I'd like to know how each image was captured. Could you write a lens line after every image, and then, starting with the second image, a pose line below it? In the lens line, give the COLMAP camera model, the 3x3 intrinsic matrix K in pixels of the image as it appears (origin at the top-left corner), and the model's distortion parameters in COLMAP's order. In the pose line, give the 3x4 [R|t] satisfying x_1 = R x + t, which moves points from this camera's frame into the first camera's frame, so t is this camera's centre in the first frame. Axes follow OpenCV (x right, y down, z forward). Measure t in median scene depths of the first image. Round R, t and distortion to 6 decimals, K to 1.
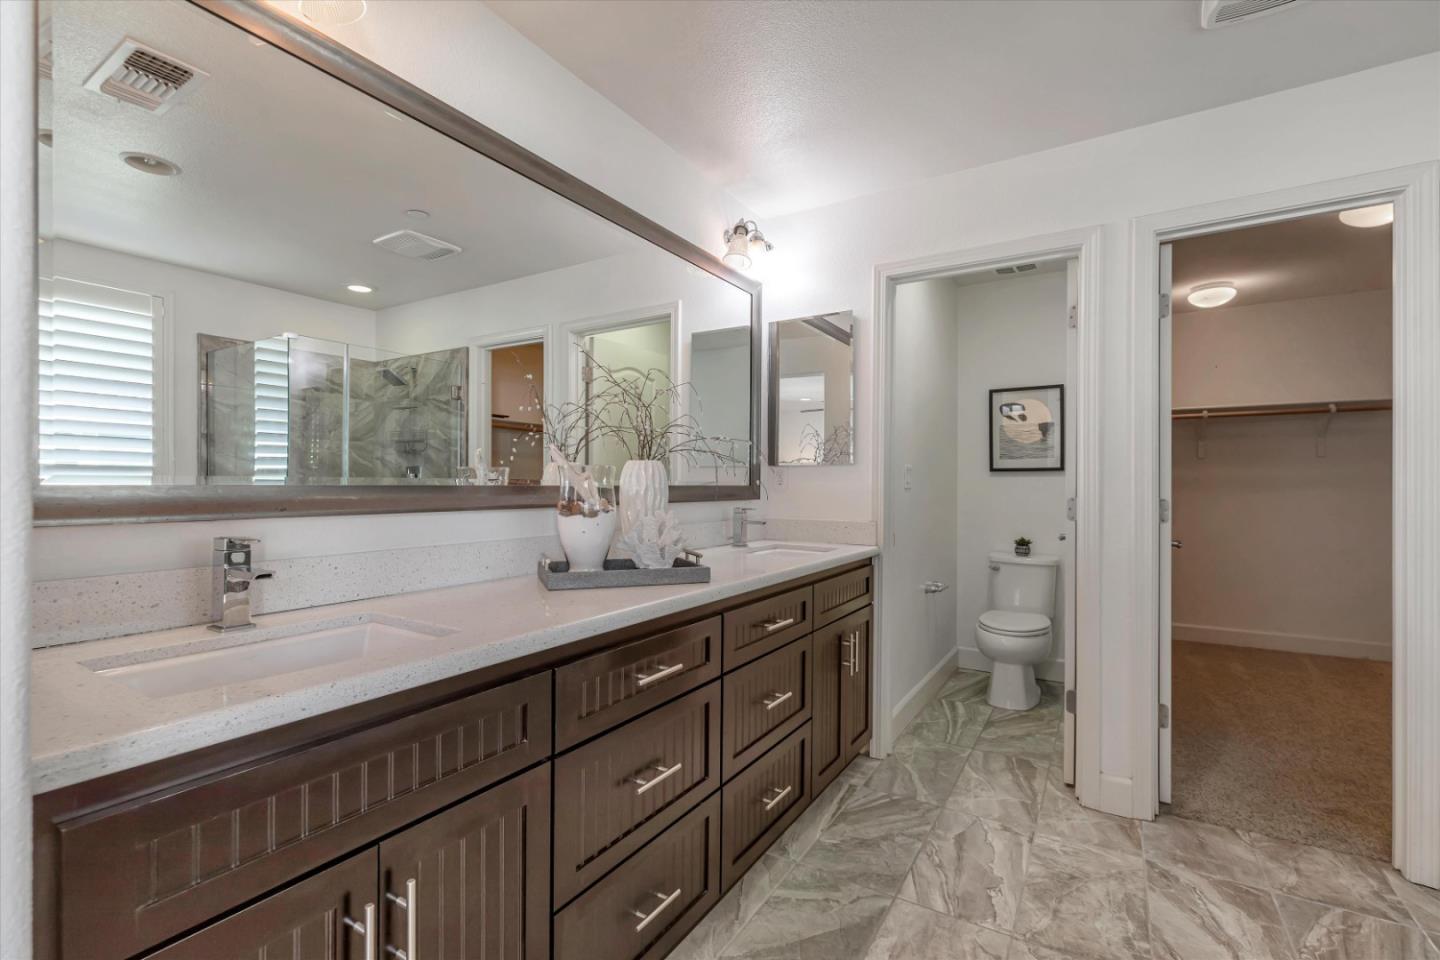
lens RADIAL K [[639.6, 0, 715.7], [0, 639.6, 488.4], [0, 0, 1]] dist [-0.001857, 0.000606]
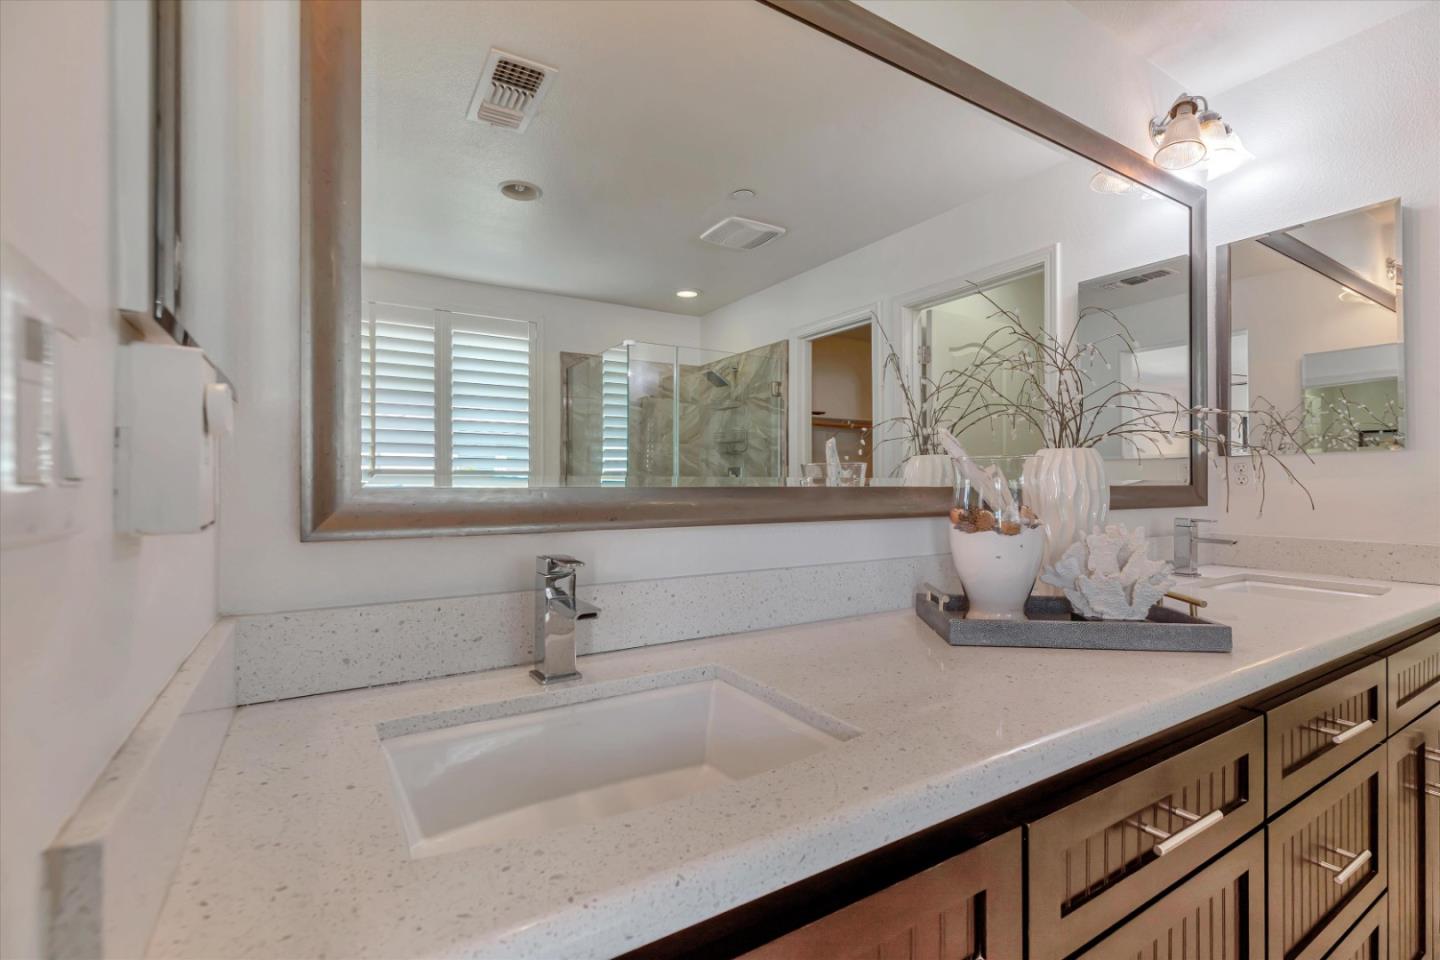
lens RADIAL K [[639.6, 0, 719.8], [0, 639.6, 481.6], [0, 0, 1]] dist [-0.001857, 0.000606]
pose [[0.899795, -0.006919, -0.436258, -0.101556], [0.001930, 0.999928, -0.011877, -0.001104], [0.436309, 0.009845, 0.899743, 0.162827]]
